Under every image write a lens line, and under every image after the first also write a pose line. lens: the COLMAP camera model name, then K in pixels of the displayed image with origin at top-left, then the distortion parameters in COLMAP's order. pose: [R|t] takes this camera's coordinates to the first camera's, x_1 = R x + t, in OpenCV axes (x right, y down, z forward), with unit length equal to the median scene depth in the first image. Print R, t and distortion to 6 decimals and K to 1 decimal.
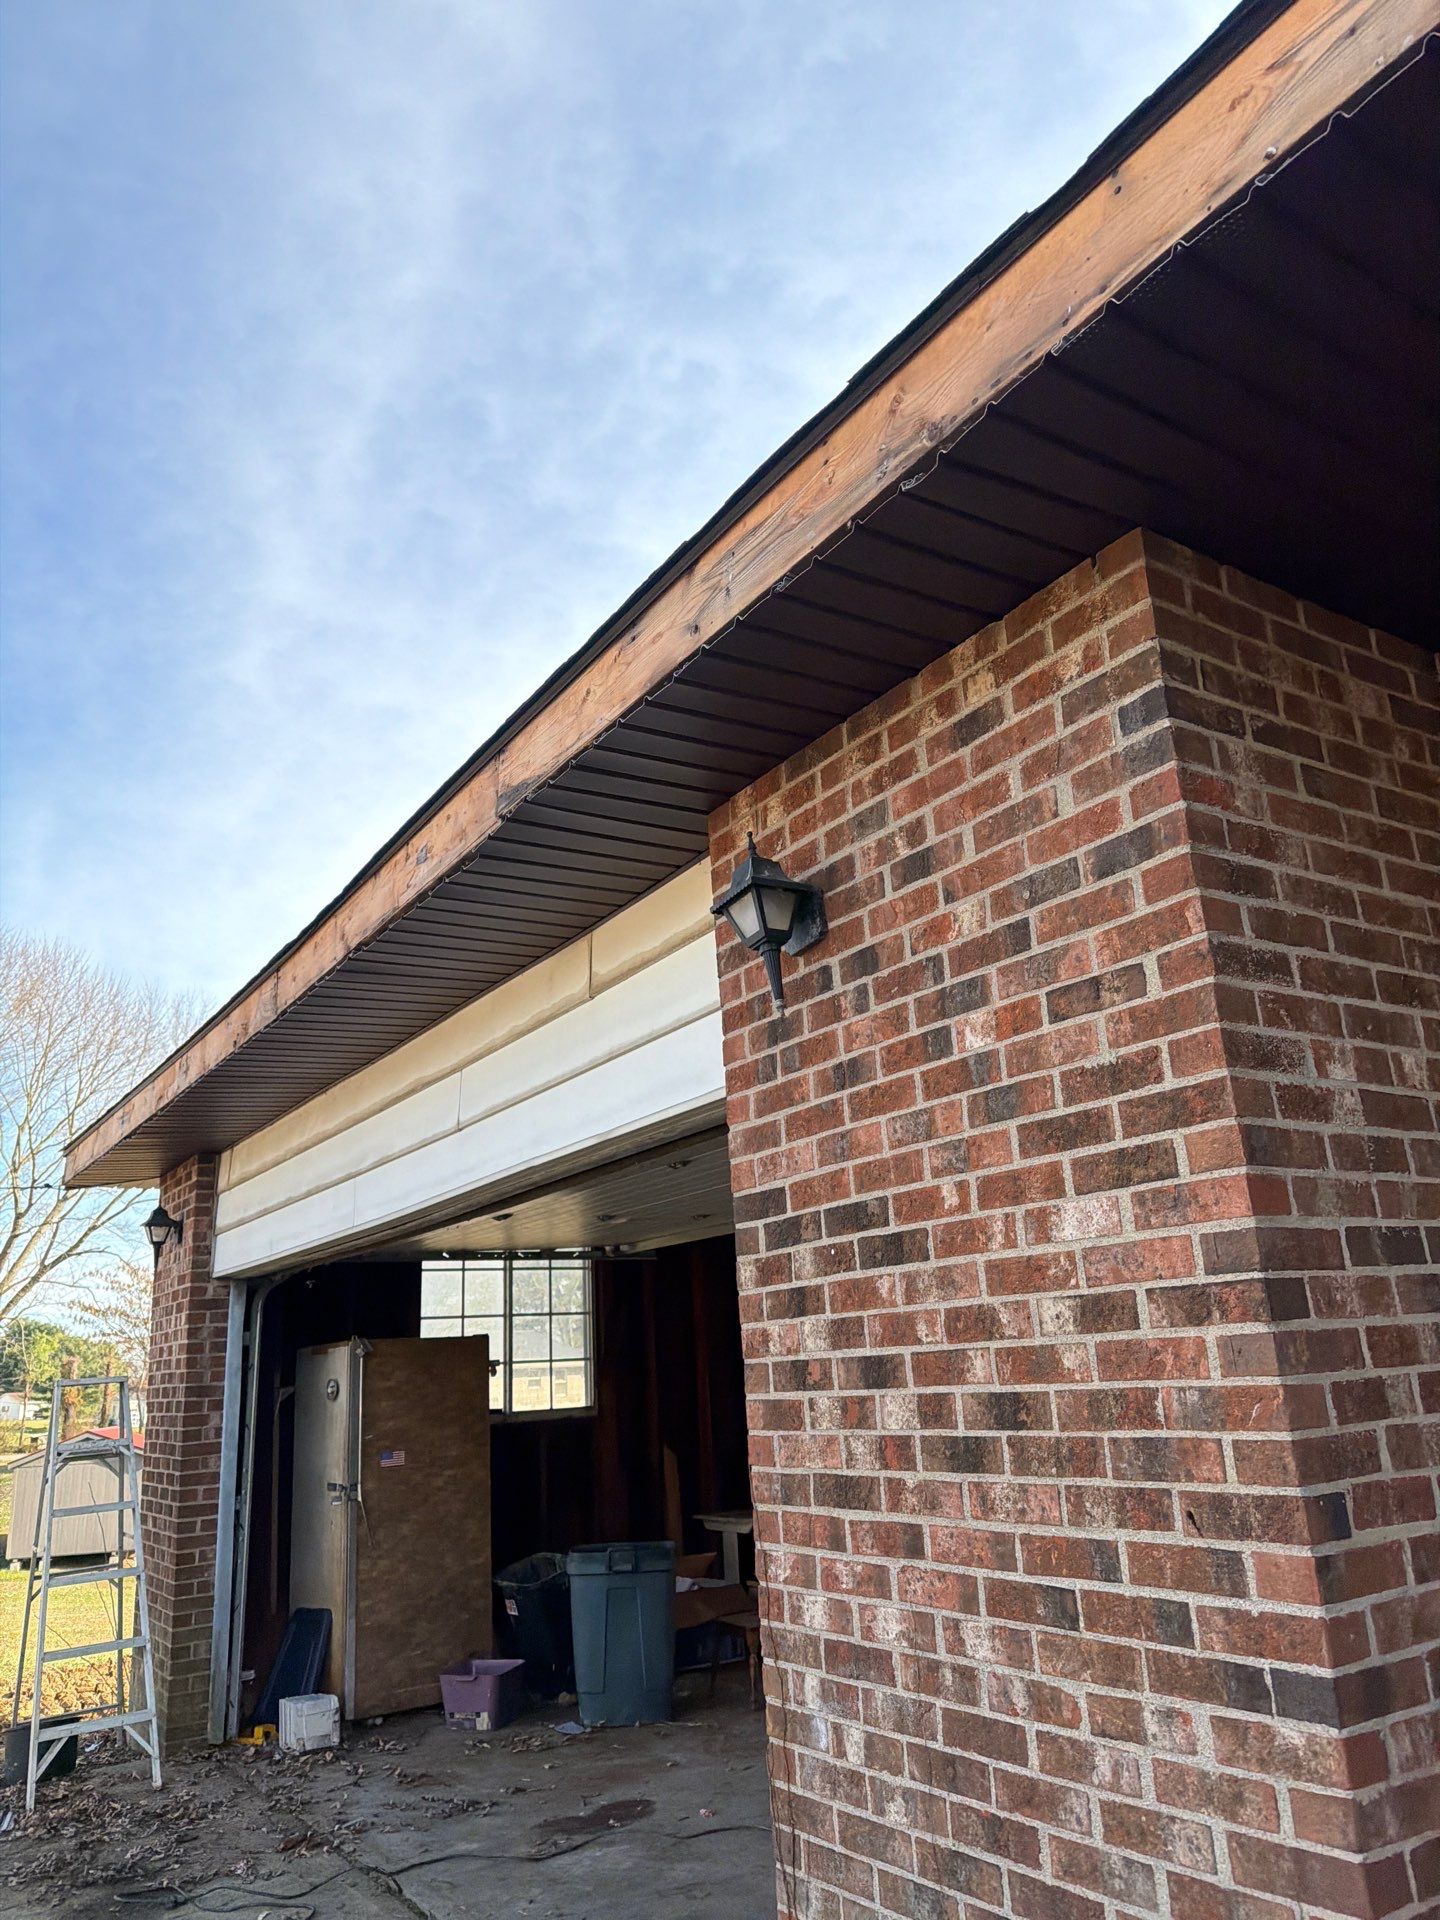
lens RADIAL K [[1348.6, 0, 711.5], [0, 1348.6, 958.0], [0, 0, 1]] dist [0.012544, -0.017138]
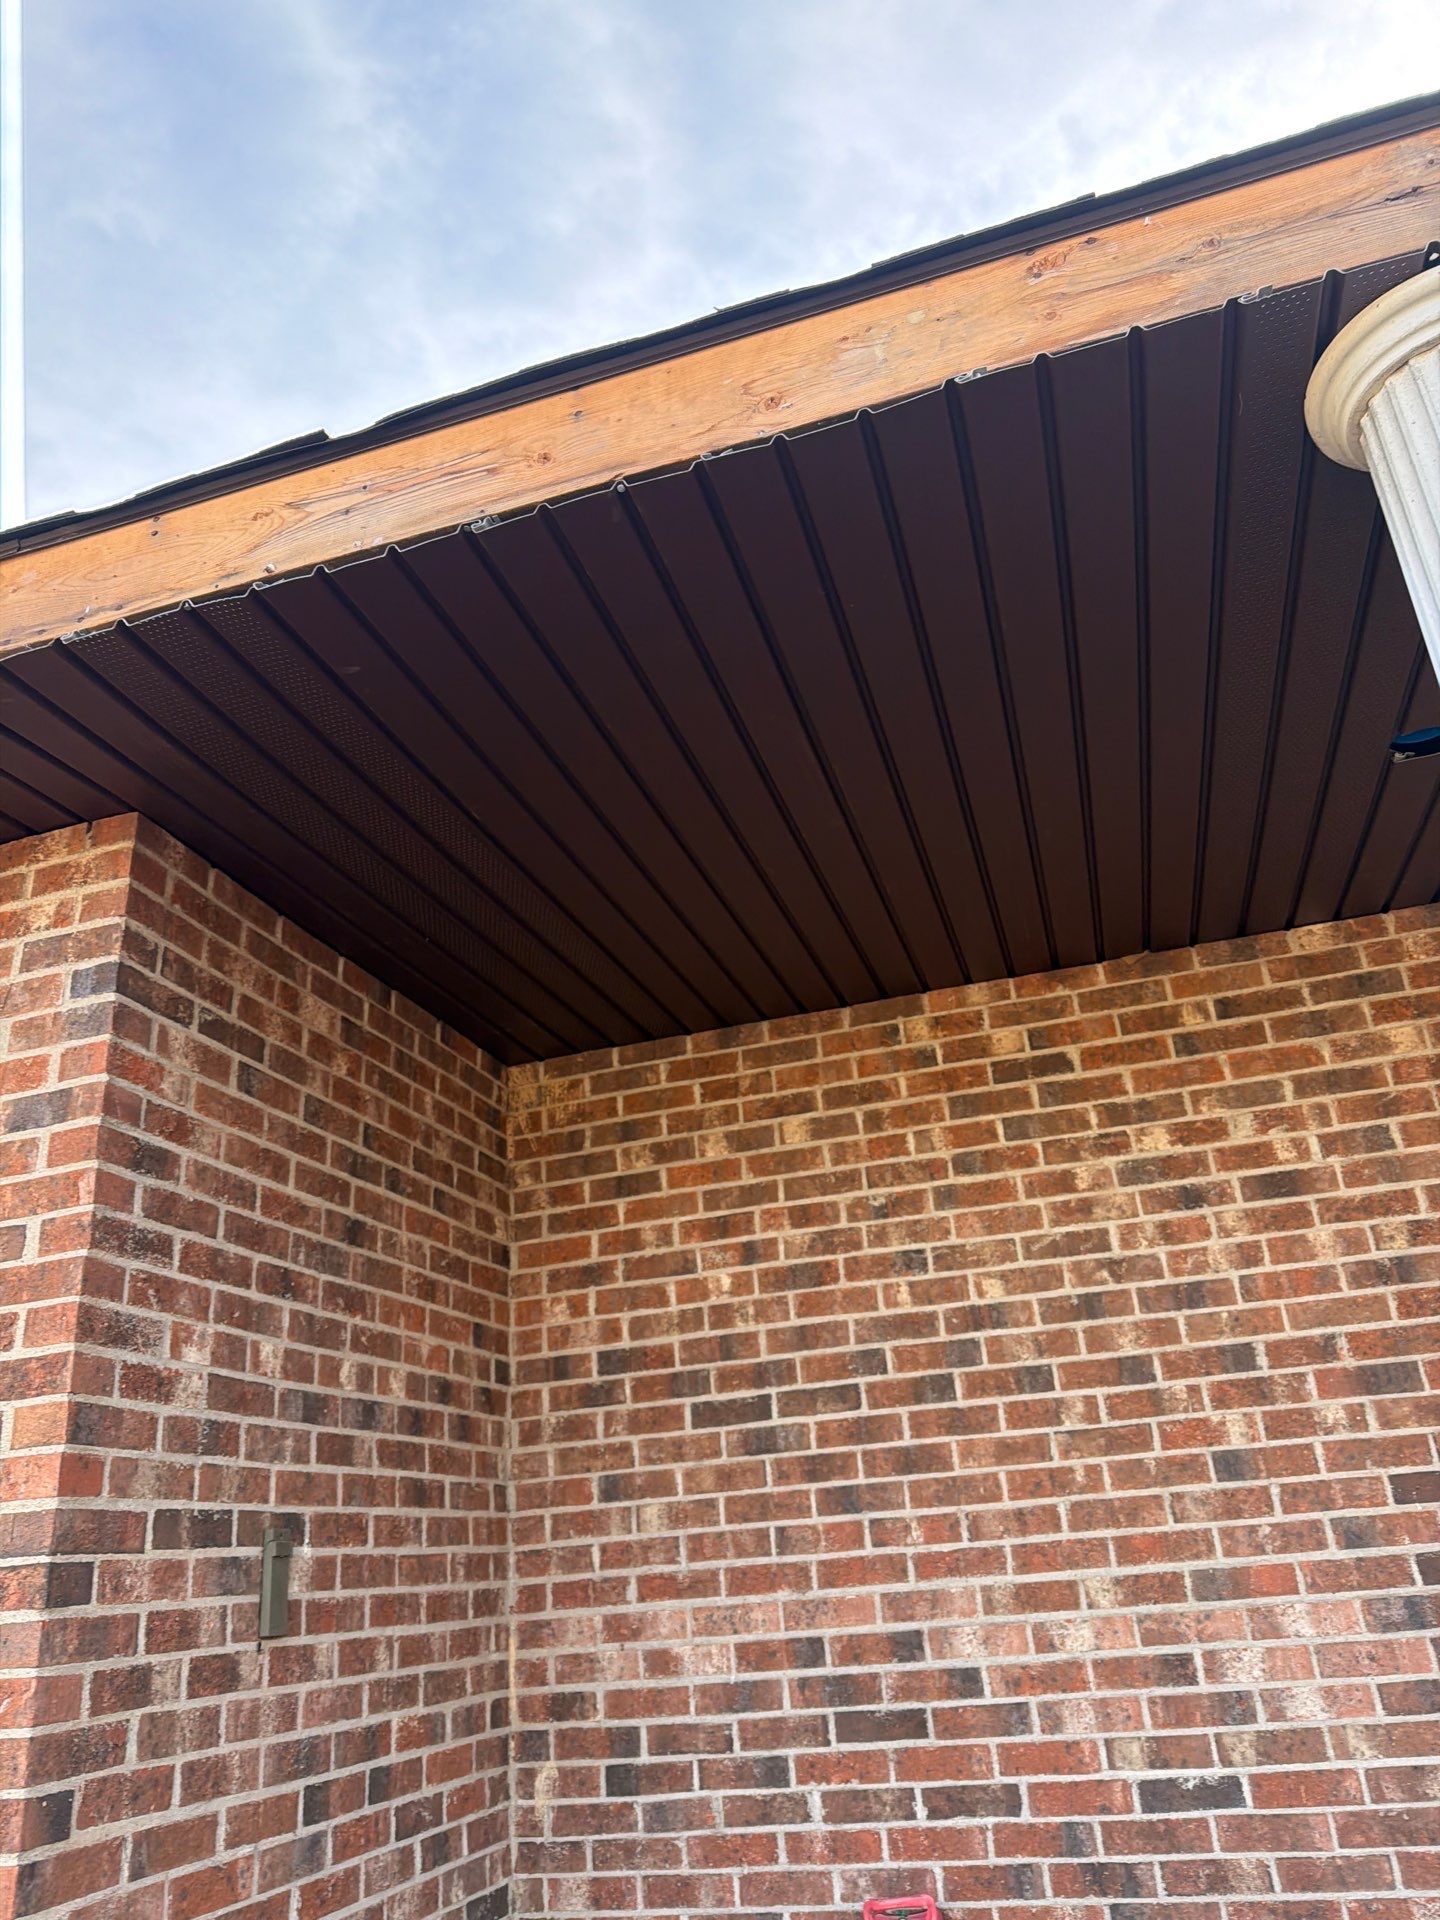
lens RADIAL K [[1348.6, 0, 724.2], [0, 1348.6, 961.4], [0, 0, 1]] dist [0.012544, -0.017138]
pose [[0.766046, 0.259995, 0.587857, 0.079334], [-0.153651, 0.962100, -0.225289, -0.038474], [-0.624151, 0.082257, 0.776962, -0.112875]]
